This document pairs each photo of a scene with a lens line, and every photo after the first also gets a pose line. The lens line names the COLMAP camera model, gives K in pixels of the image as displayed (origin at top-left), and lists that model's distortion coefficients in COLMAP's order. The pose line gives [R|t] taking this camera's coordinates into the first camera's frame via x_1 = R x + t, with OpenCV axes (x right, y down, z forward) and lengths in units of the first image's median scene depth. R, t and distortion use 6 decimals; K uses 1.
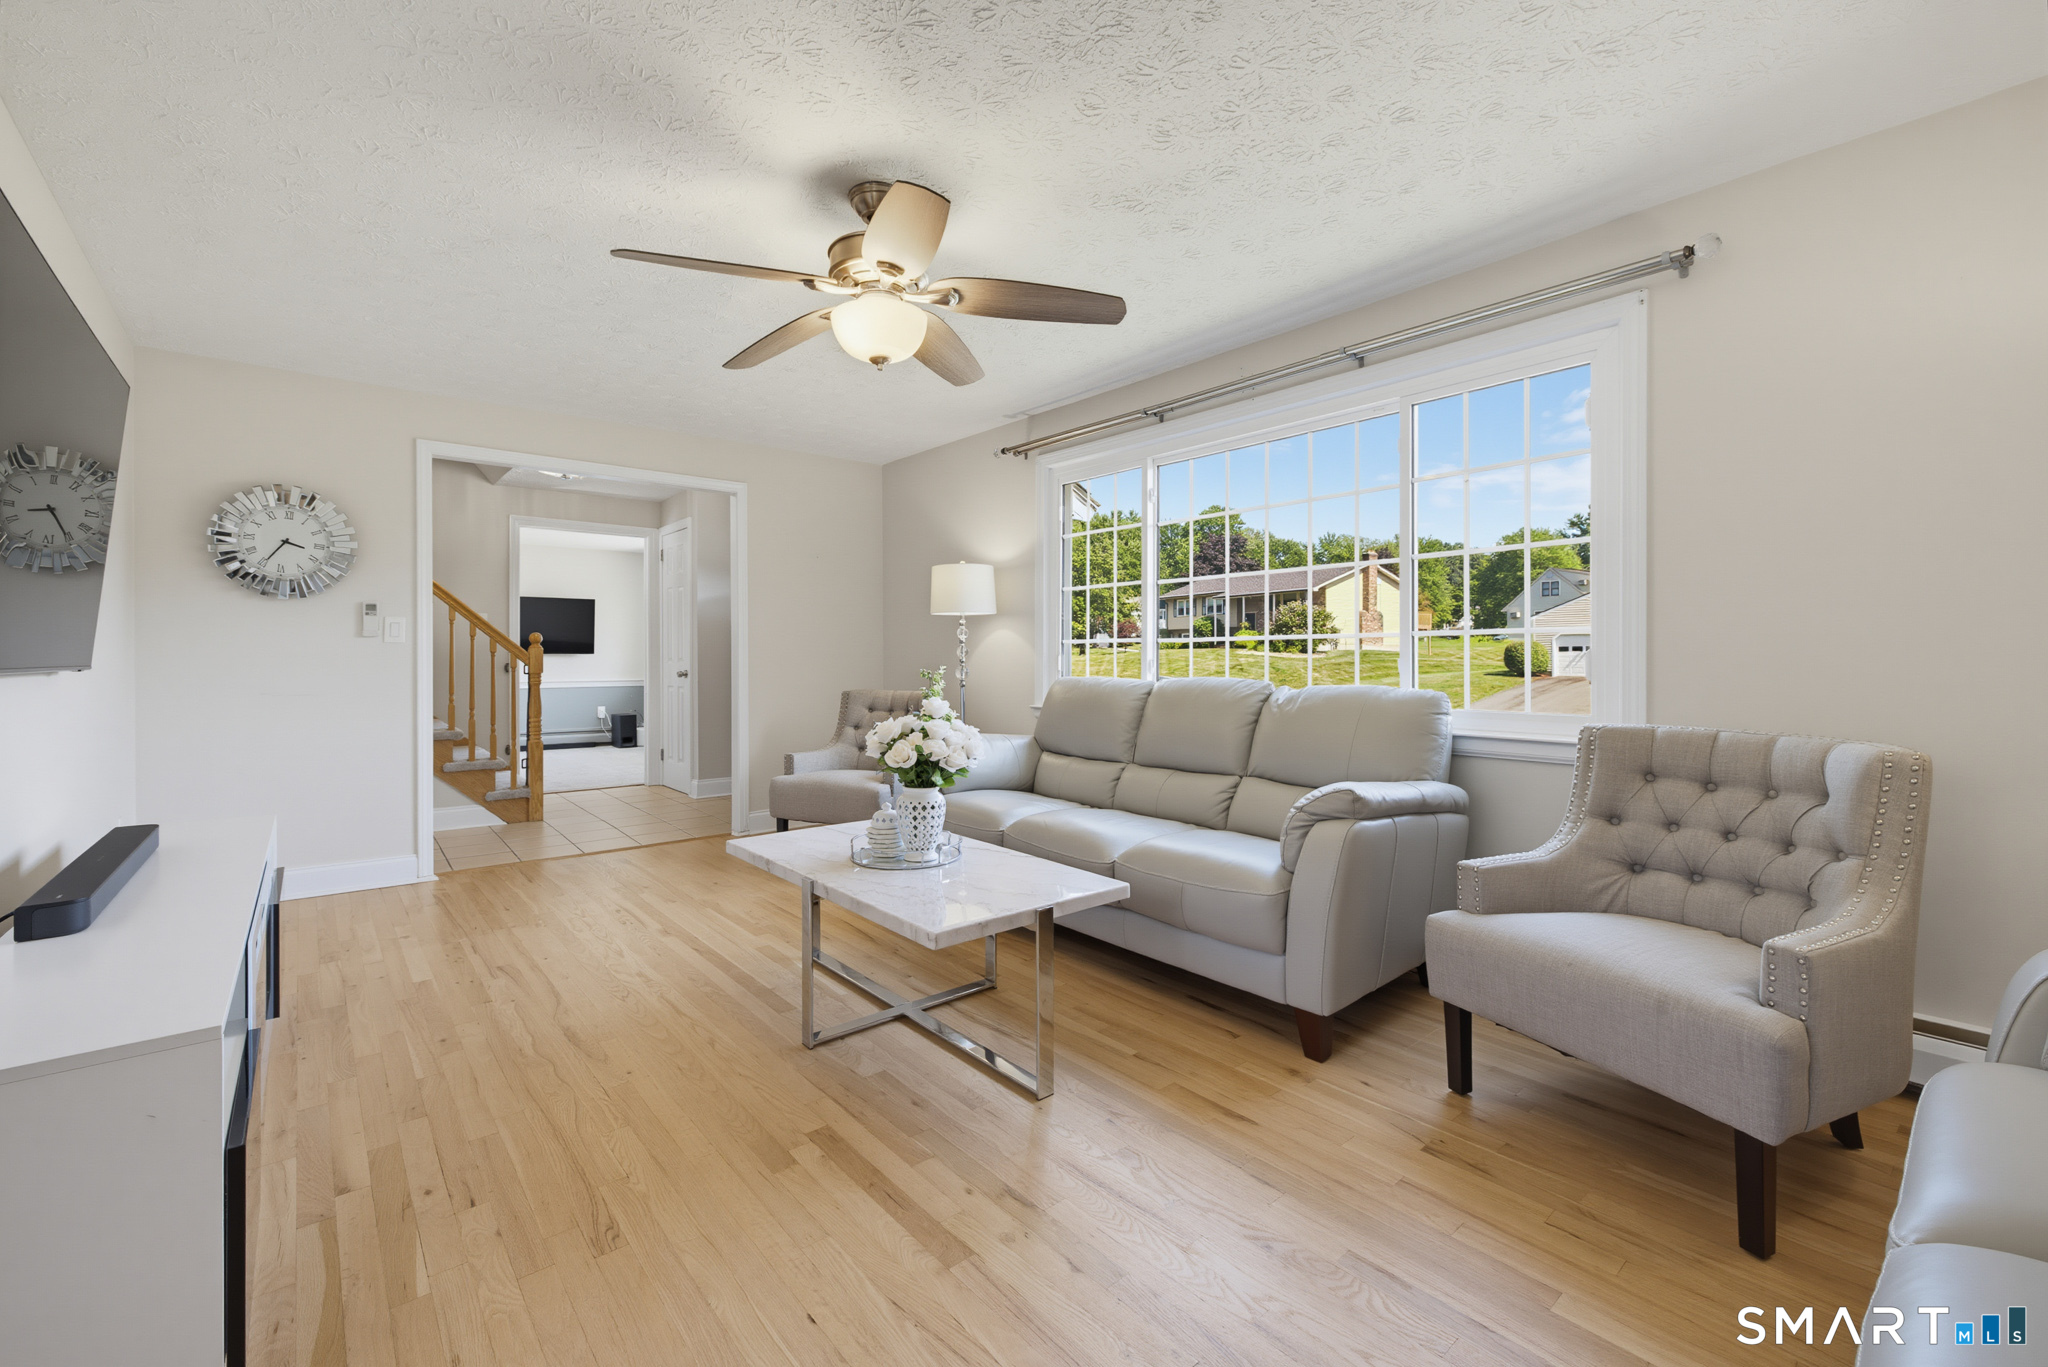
lens RADIAL K [[867.9, 0, 1018.1], [0, 867.9, 687.0], [0, 0, 1]] dist [-0.000025, -0.000033]
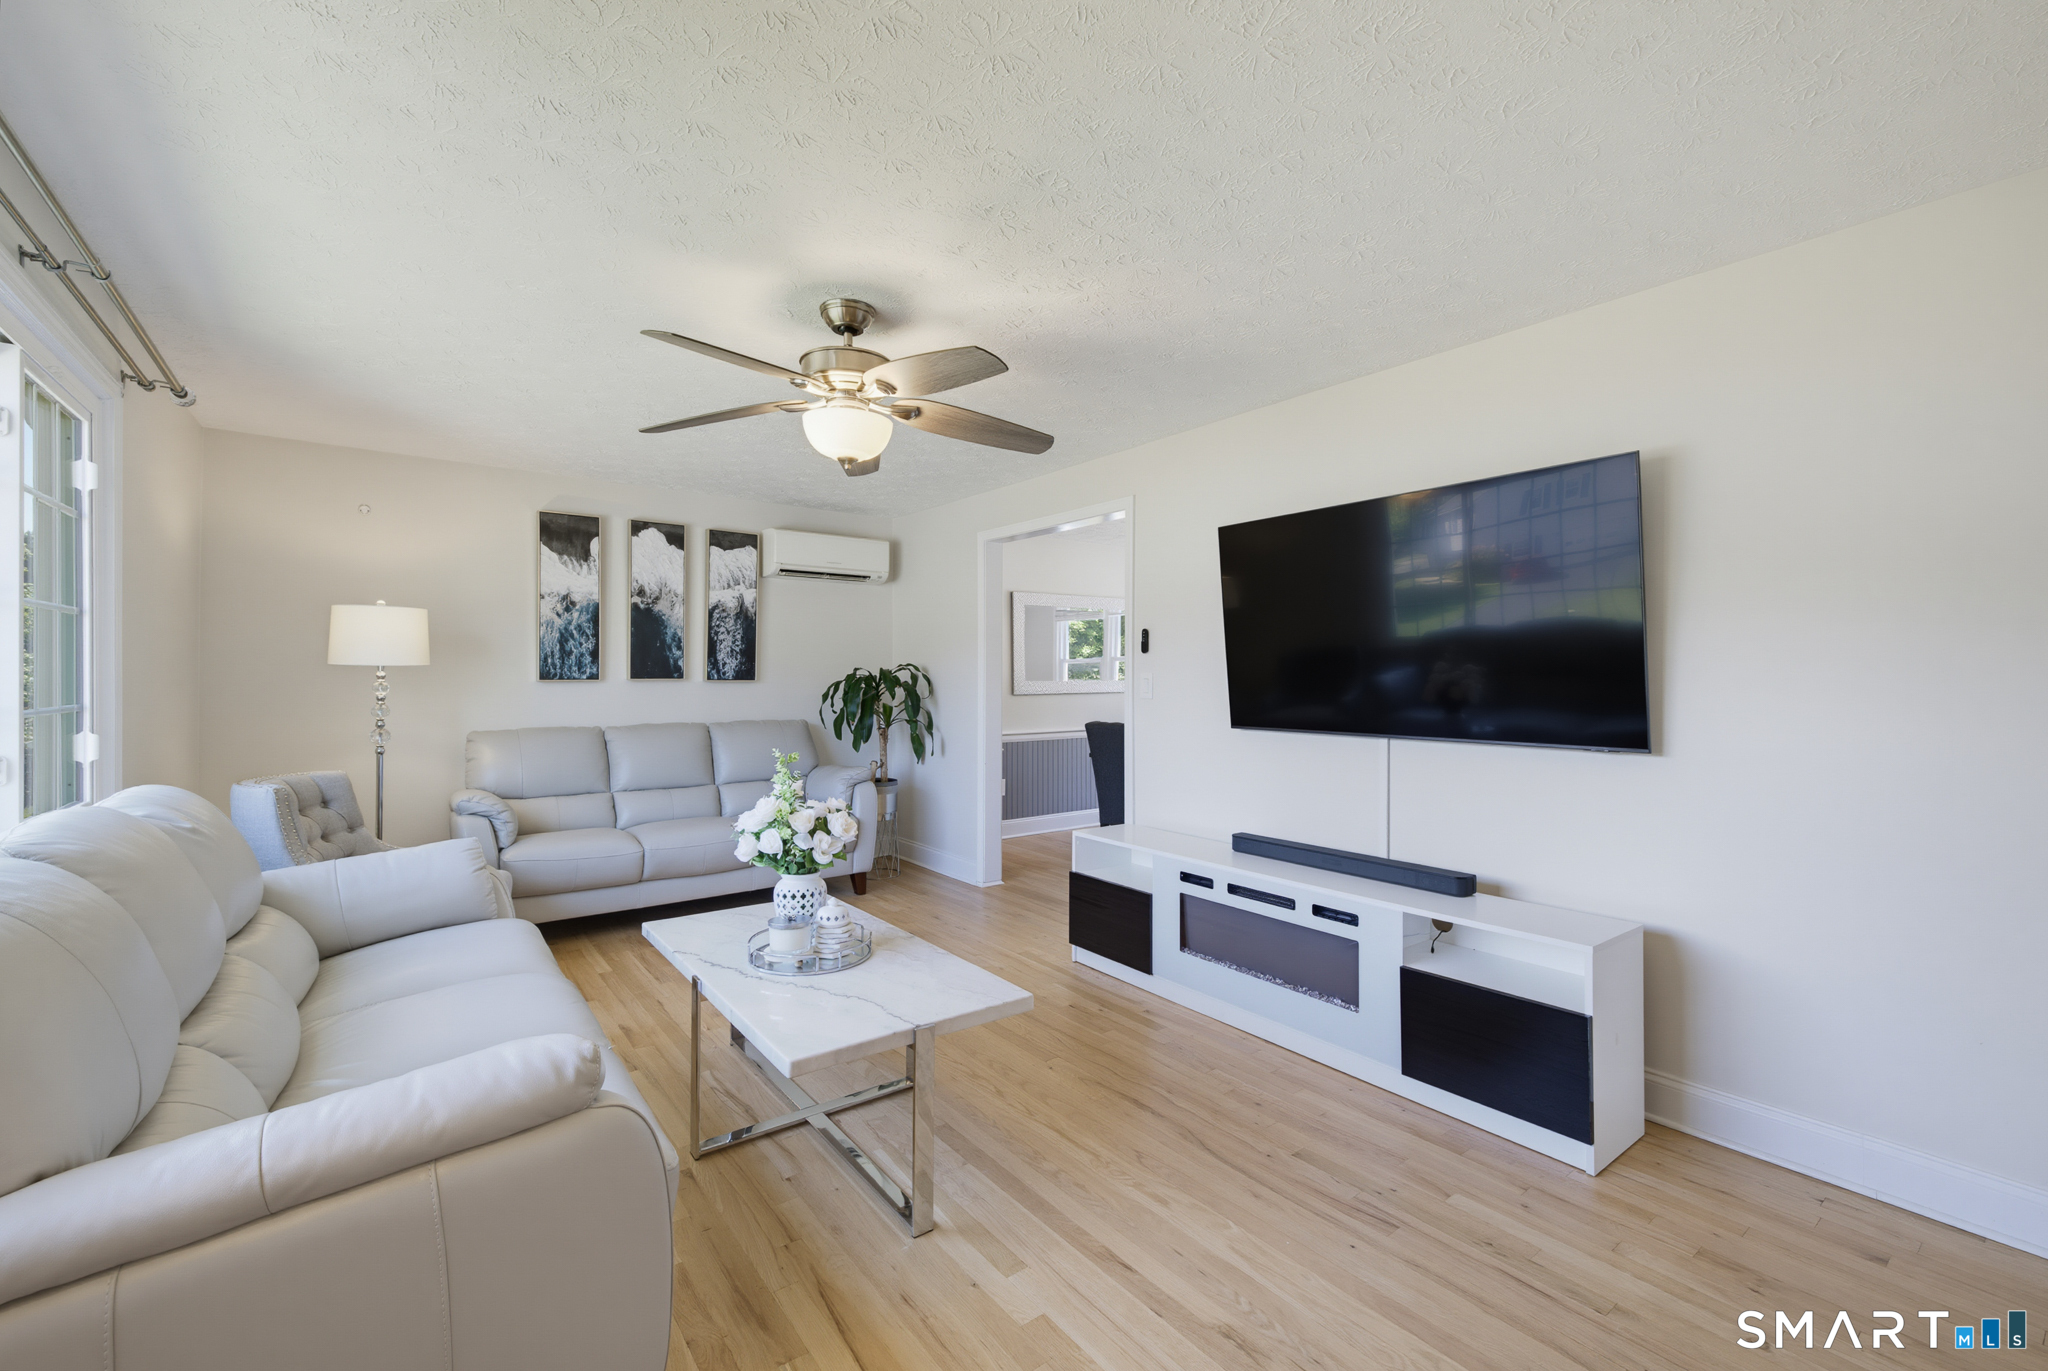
lens RADIAL K [[867.9, 0, 1018.1], [0, 867.9, 689.0], [0, 0, 1]] dist [-0.000025, -0.000033]
pose [[-0.998678, -0.001985, 0.051355, -0.379666], [0.000254, 0.999051, 0.043565, -0.123736], [-0.051393, 0.043521, -0.997730, 1.815321]]
